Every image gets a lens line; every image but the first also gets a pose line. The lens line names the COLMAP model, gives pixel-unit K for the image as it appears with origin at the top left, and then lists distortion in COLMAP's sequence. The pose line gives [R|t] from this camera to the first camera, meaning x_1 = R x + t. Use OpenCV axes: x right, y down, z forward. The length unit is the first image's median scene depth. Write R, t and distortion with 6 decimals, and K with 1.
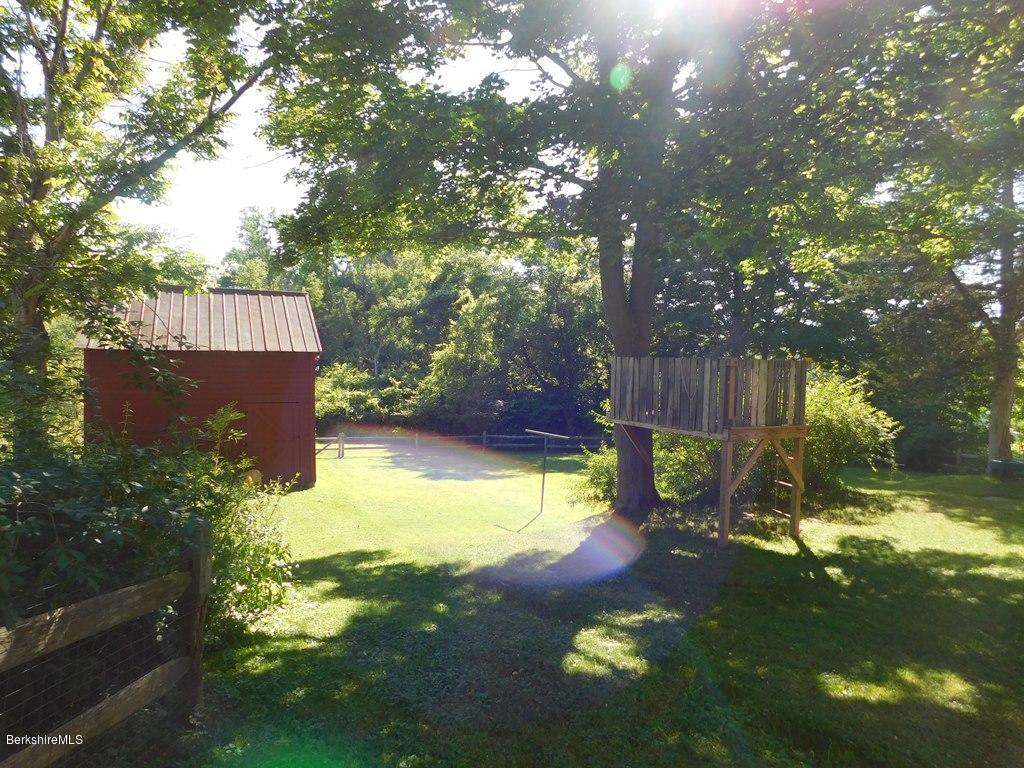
lens RADIAL K [[669.7, 0, 512.0], [0, 669.7, 384.0], [0, 0, 1]] dist [-0.074461, 0.052572]
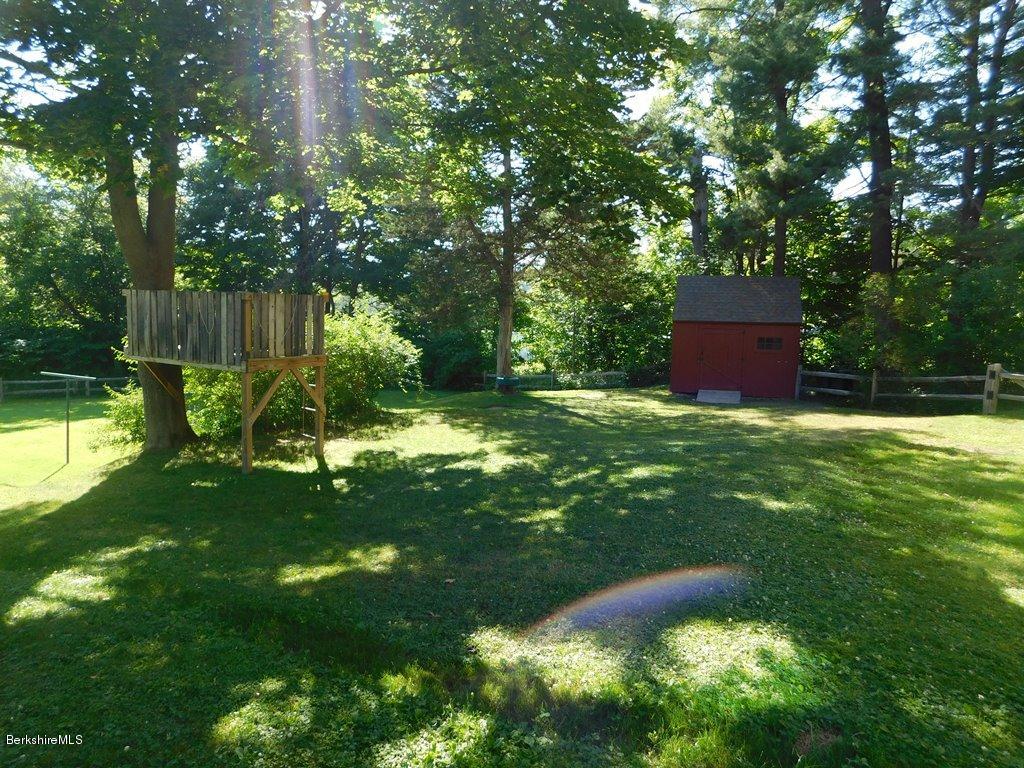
lens RADIAL K [[669.7, 0, 512.0], [0, 669.7, 384.0], [0, 0, 1]] dist [-0.074461, 0.052572]
pose [[0.824645, -0.061872, 0.562257, 0.073028], [0.005363, 0.994810, 0.101606, 0.000461], [-0.565625, -0.080773, 0.820697, -0.075943]]
